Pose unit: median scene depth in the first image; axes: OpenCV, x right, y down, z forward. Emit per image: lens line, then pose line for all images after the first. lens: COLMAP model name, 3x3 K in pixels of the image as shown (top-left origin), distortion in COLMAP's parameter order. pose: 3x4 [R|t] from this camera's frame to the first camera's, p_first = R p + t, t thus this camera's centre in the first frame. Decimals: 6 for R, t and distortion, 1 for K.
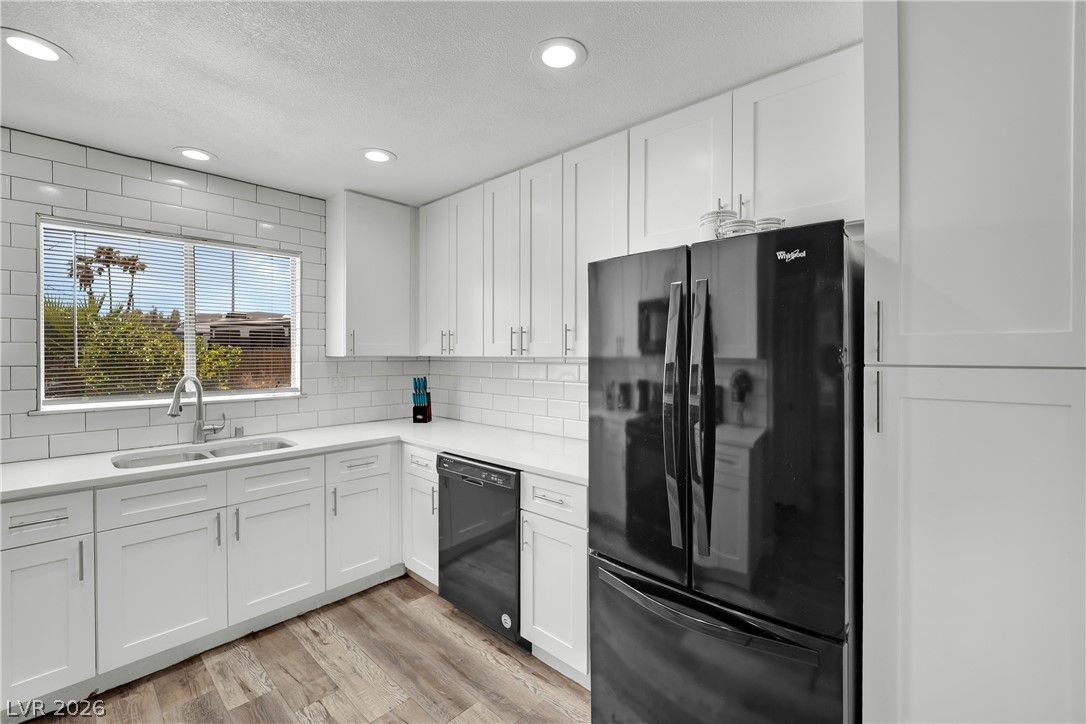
lens RADIAL K [[447.0, 0, 529.4], [0, 447.0, 339.3], [0, 0, 1]] dist [-0.024213, 0.000003]
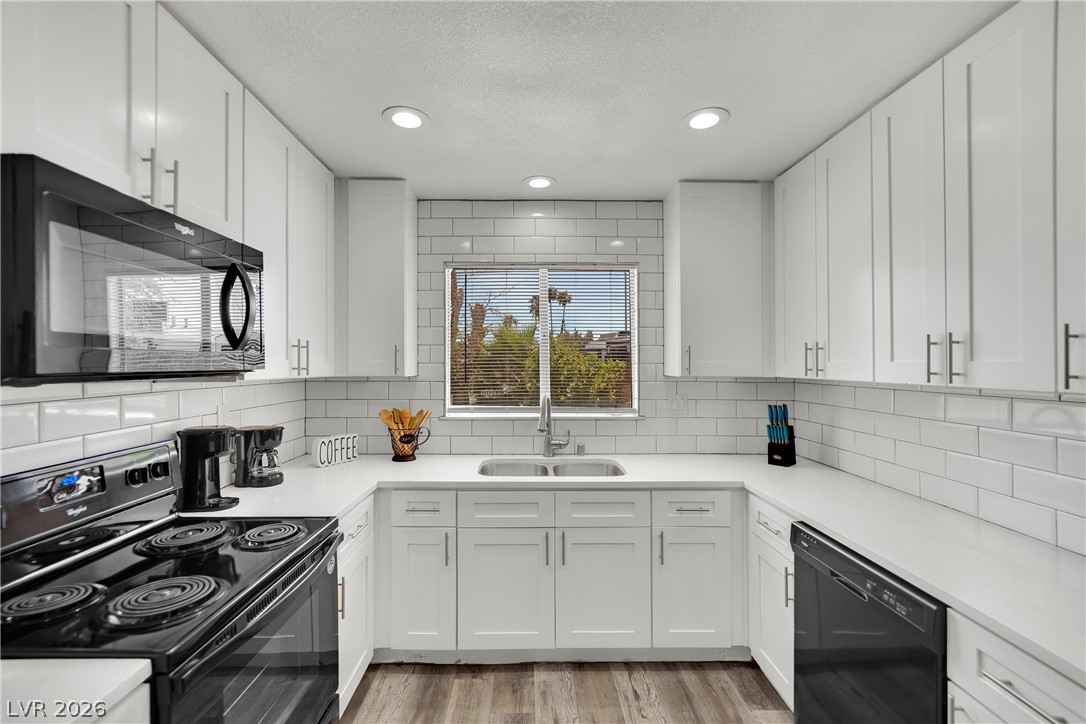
lens RADIAL K [[446.1, 0, 542.2], [0, 446.1, 360.5], [0, 0, 1]] dist [-0.020535, 0.000191]
pose [[0.701993, -0.006511, -0.712154, 0.009837], [0.020809, 0.999719, 0.011372, -0.008384], [0.711879, -0.022802, 0.701931, 0.249098]]
